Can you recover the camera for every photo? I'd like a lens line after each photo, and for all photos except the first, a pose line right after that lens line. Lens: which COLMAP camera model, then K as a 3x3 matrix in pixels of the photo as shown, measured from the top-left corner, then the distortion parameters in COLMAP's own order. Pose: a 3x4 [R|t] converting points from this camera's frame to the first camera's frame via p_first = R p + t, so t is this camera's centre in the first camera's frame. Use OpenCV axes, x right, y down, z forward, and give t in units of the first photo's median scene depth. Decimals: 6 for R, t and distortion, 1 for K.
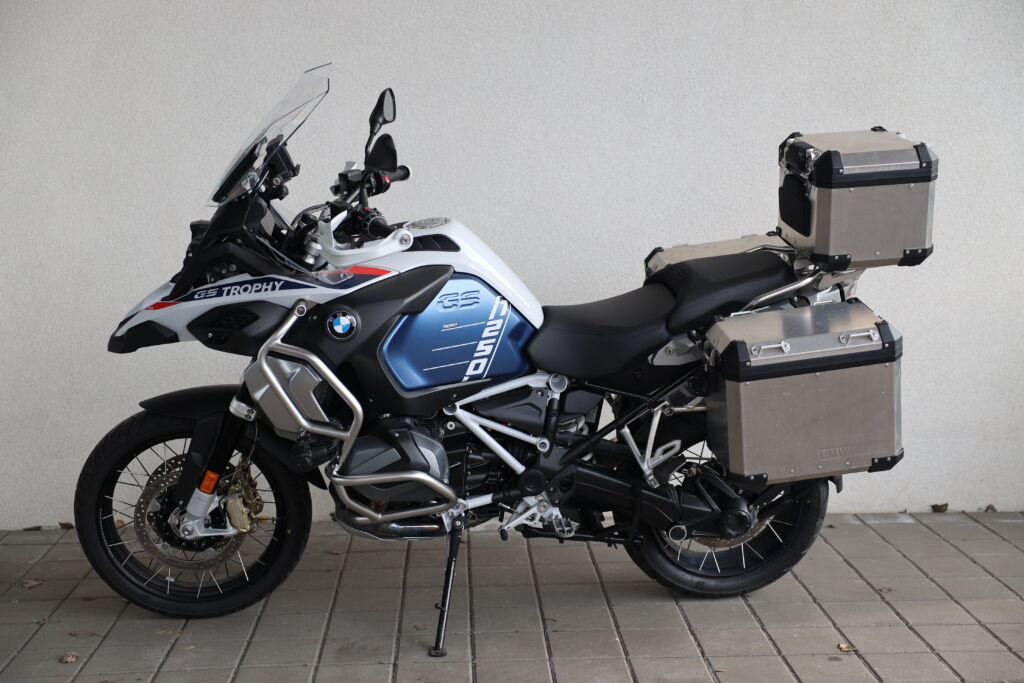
lens RADIAL K [[1356.3, 0, 509.4], [0, 1356.3, 341.0], [0, 0, 1]] dist [0.085153, 0.000000]
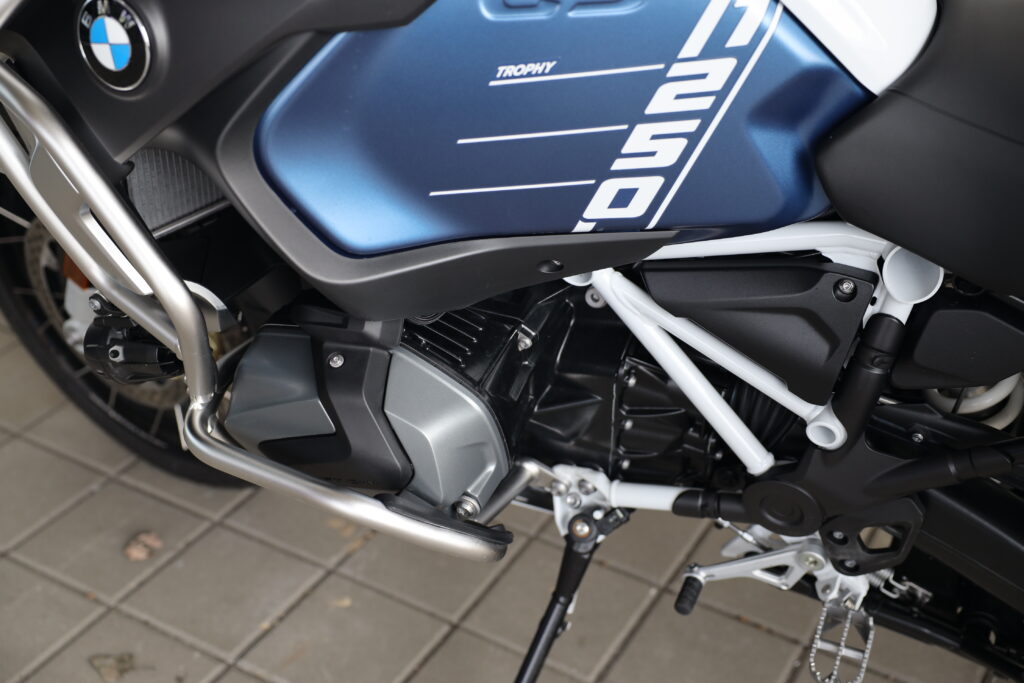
lens RADIAL K [[1356.3, 0, 512.6], [0, 1356.3, 342.4], [0, 0, 1]] dist [0.085153, 0.000000]
pose [[0.864134, 0.289281, -0.411812, 0.092472], [-0.076693, 0.884423, 0.460341, -0.093690], [0.497384, -0.366213, 0.786446, 0.724218]]
